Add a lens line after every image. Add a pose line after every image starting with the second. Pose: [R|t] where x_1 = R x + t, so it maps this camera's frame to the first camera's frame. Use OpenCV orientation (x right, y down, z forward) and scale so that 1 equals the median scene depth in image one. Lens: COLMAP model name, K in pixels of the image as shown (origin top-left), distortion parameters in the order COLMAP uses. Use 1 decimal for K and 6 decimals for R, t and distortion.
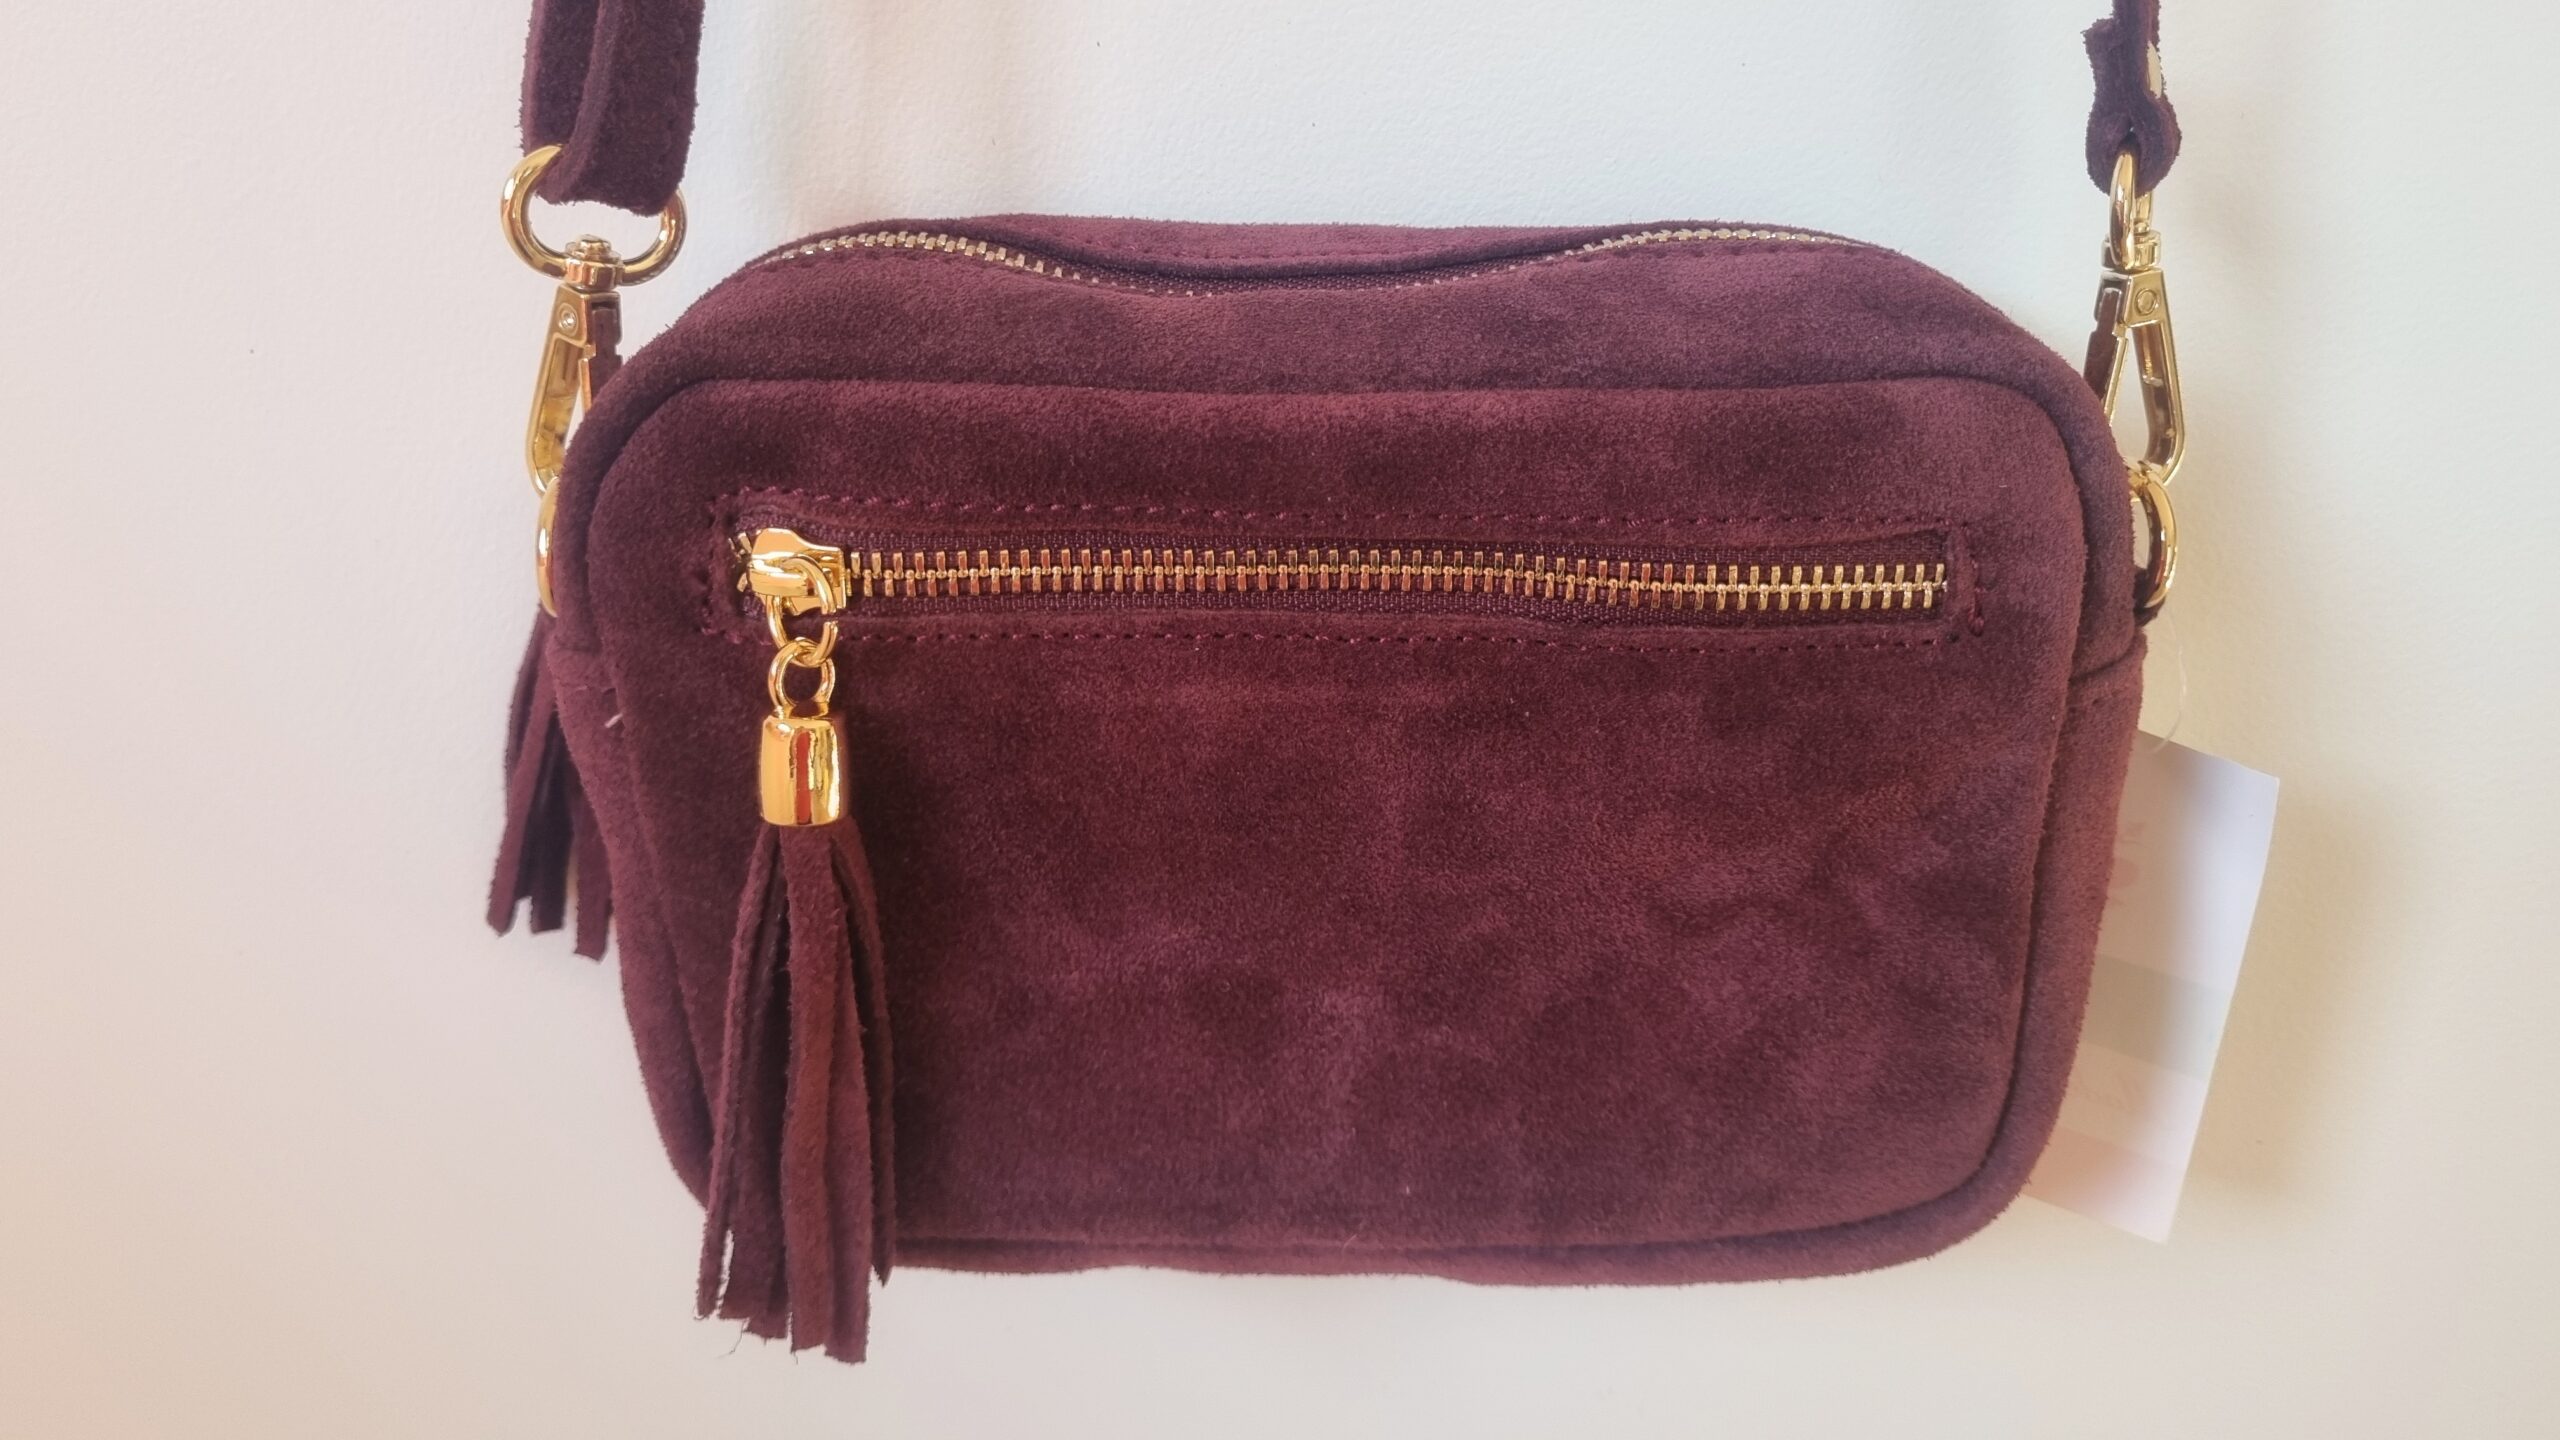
lens RADIAL K [[2057.2, 0, 1278.6], [0, 2057.2, 742.3], [0, 0, 1]] dist [0.011606, 0.015882]
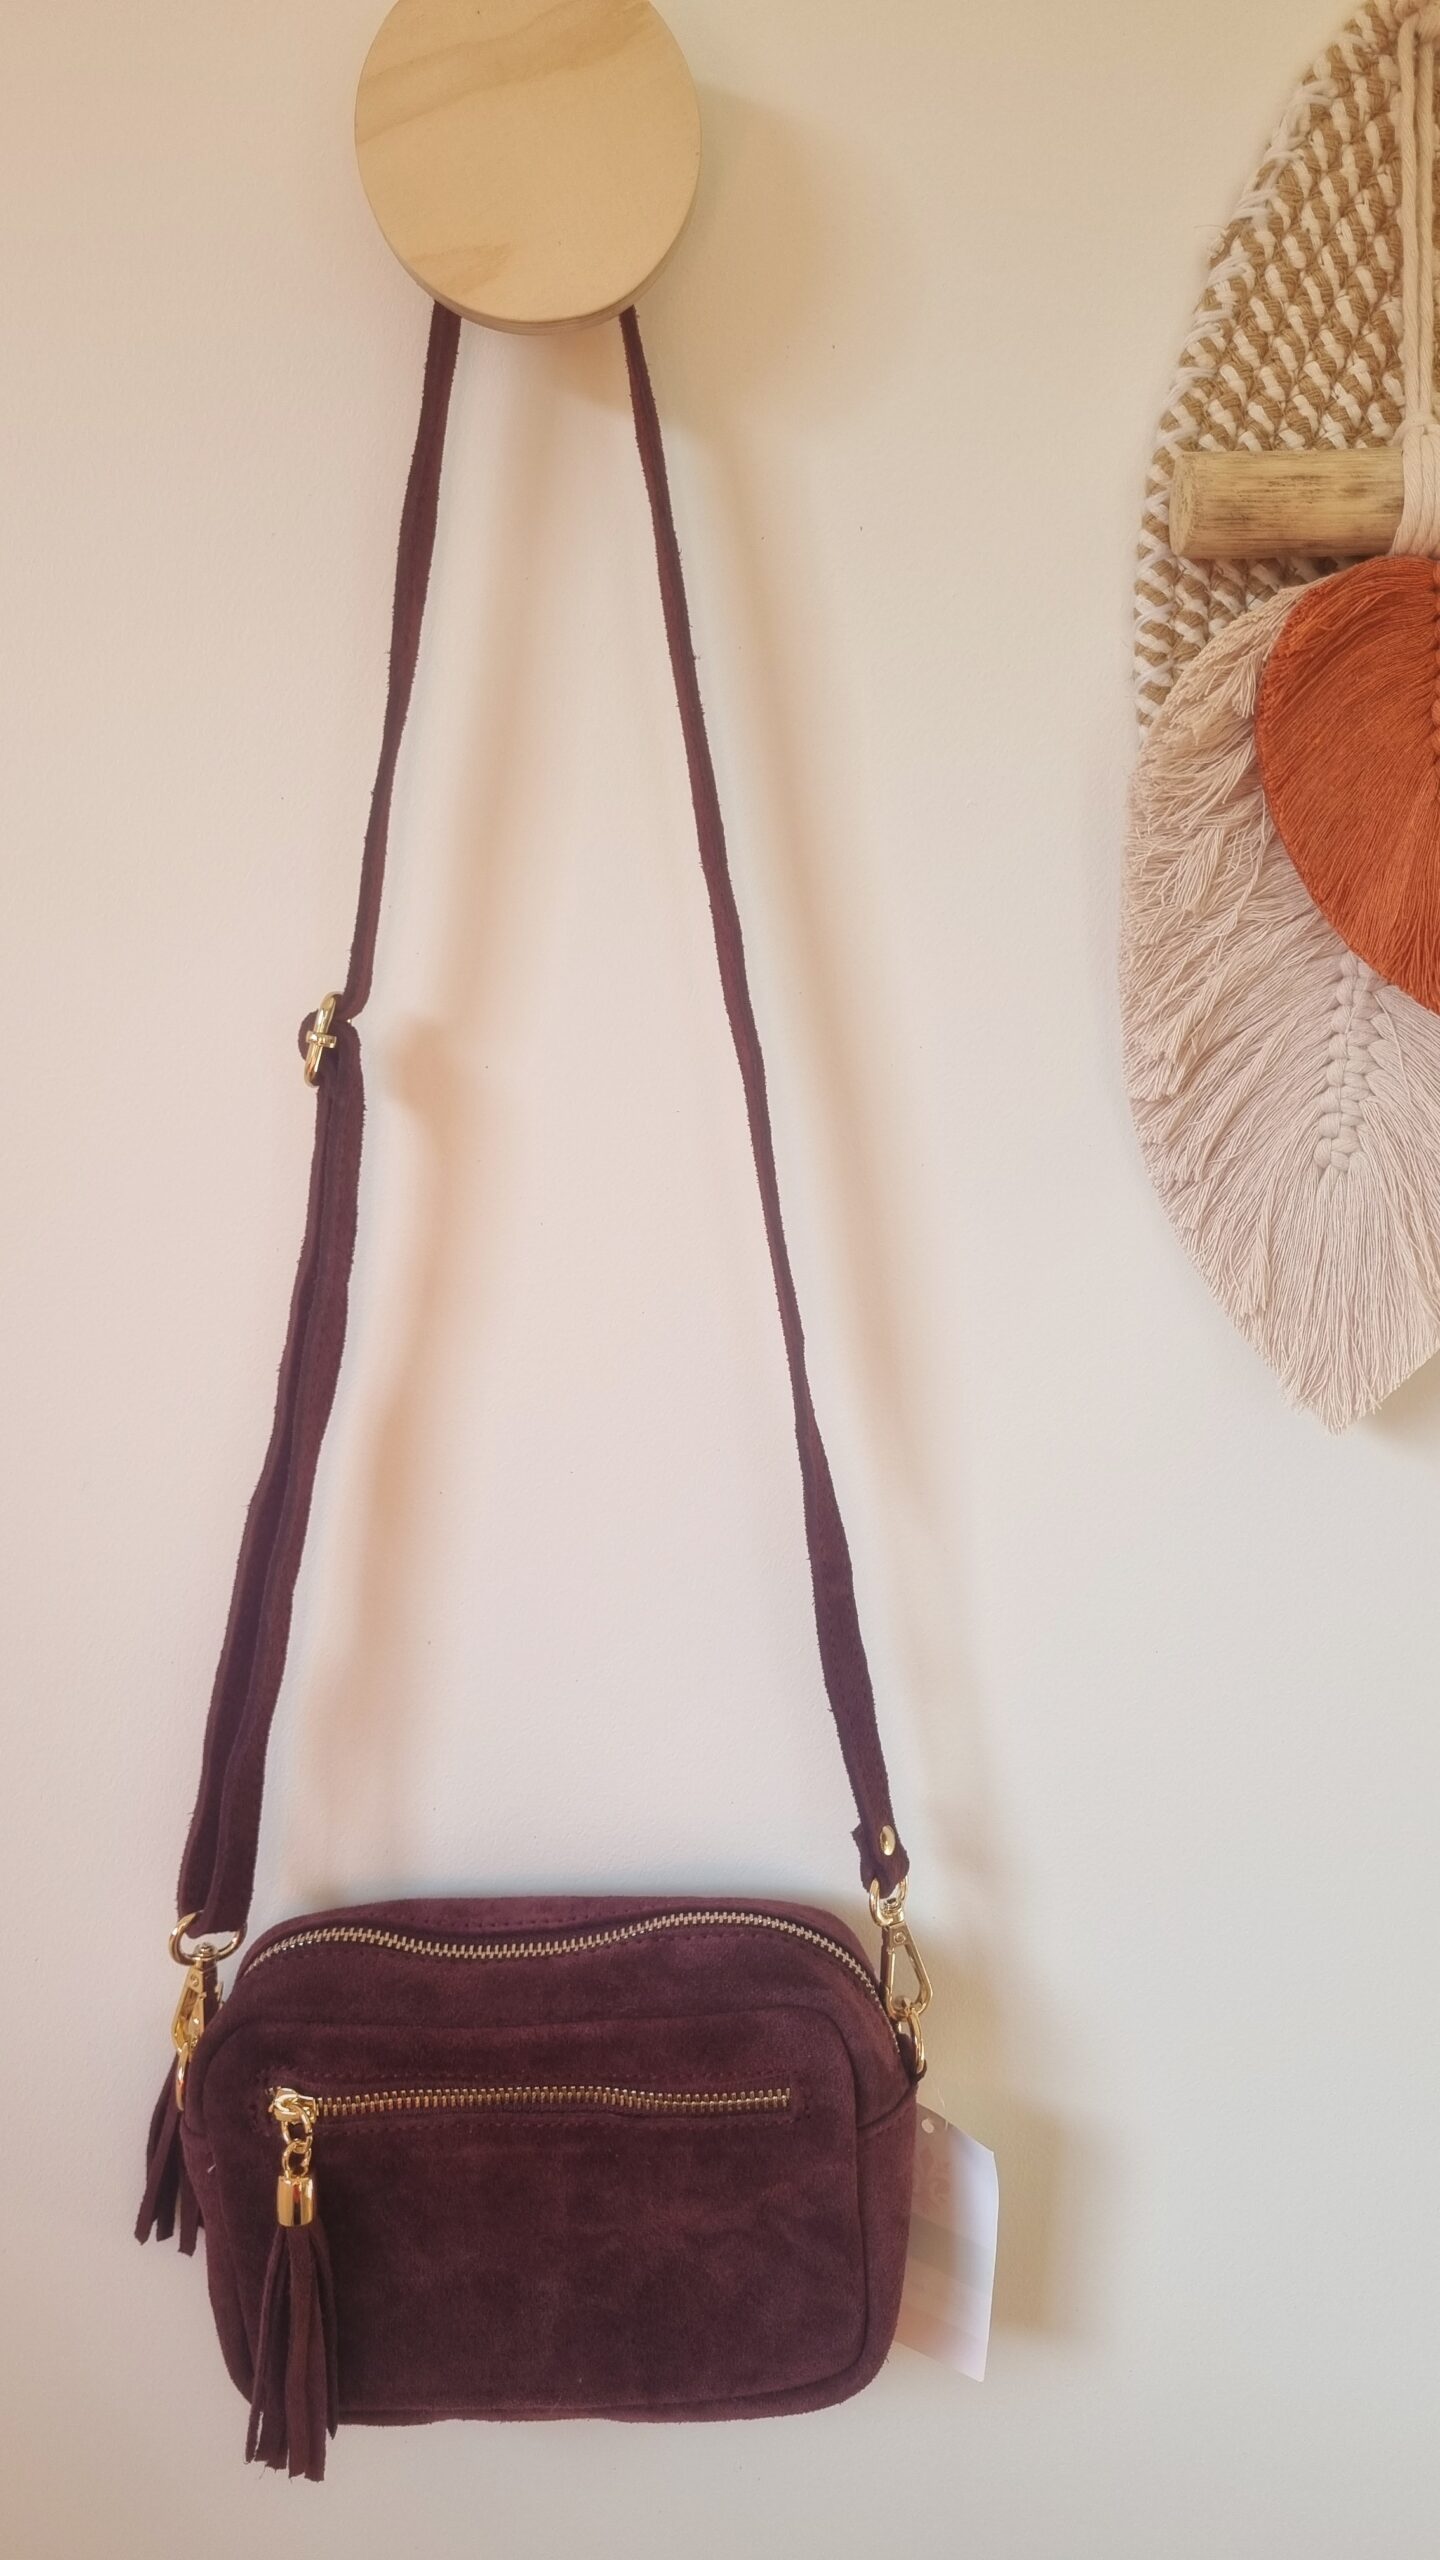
lens RADIAL K [[2057.2, 0, 733.4], [0, 2057.2, 1269.8], [0, 0, 1]] dist [0.011606, 0.015882]
pose [[0.999232, -0.038729, -0.005886, 0.288369], [0.036920, 0.981281, -0.189008, -0.516154], [0.013096, 0.188646, 0.981958, -1.353454]]
